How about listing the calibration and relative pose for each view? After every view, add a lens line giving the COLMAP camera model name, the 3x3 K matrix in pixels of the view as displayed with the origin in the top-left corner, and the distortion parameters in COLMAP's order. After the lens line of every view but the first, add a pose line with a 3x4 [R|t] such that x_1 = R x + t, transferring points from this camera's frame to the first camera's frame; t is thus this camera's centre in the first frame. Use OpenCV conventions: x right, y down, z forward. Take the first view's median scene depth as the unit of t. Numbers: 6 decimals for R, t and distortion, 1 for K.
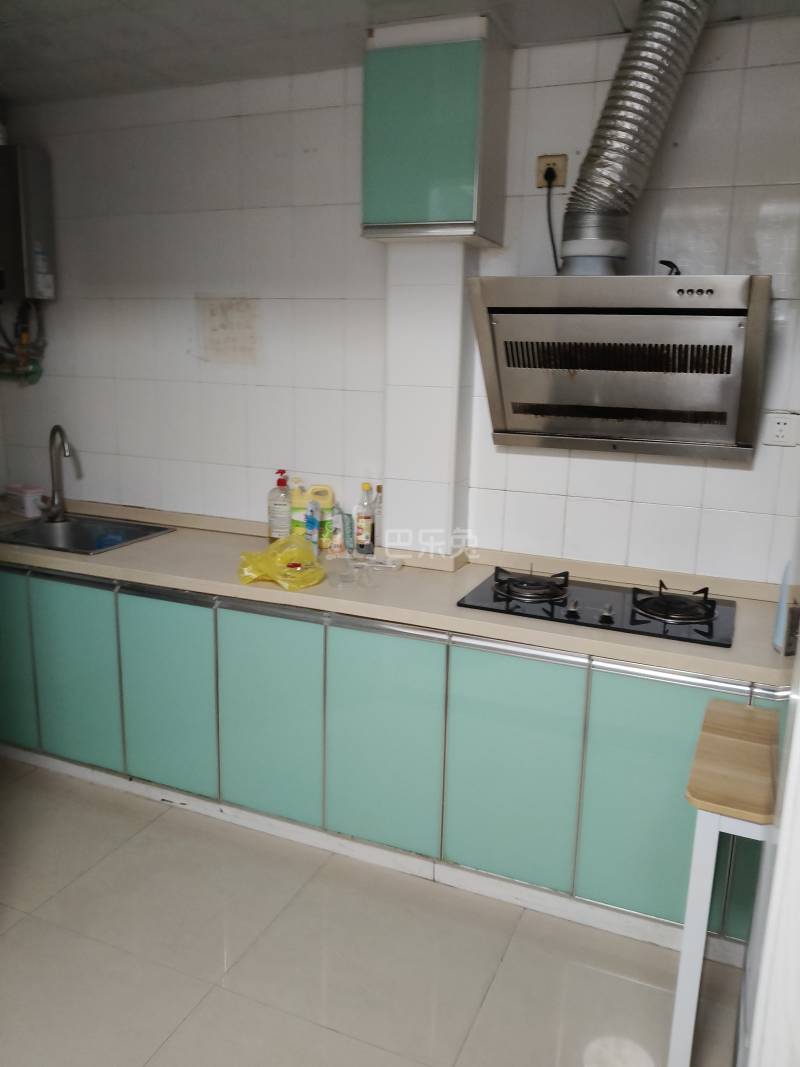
lens RADIAL K [[813.7, 0, 400.0], [0, 813.7, 533.5], [0, 0, 1]] dist [0.074314, -0.160252]
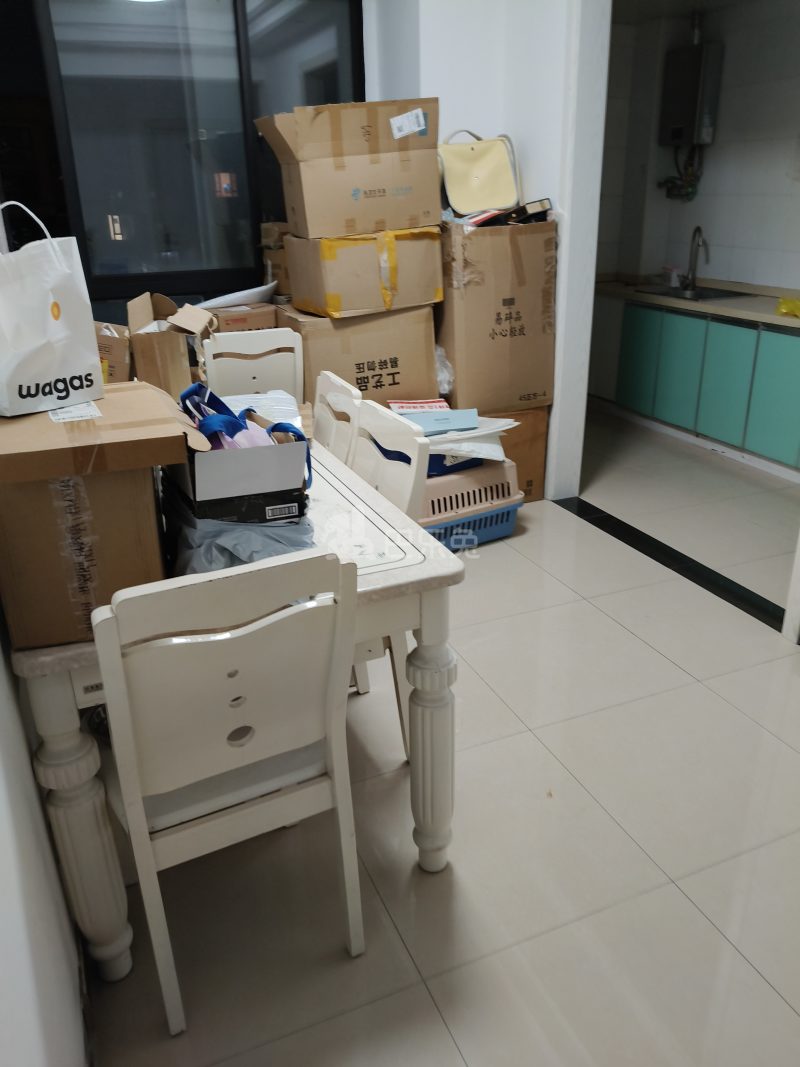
lens RADIAL K [[813.7, 0, 400.0], [0, 813.7, 533.5], [0, 0, 1]] dist [0.074314, -0.160252]
pose [[0.720554, 0.230522, -0.653958, 0.352604], [-0.108452, 0.968980, 0.222071, 0.158207], [0.684865, -0.089091, 0.723203, -0.620812]]
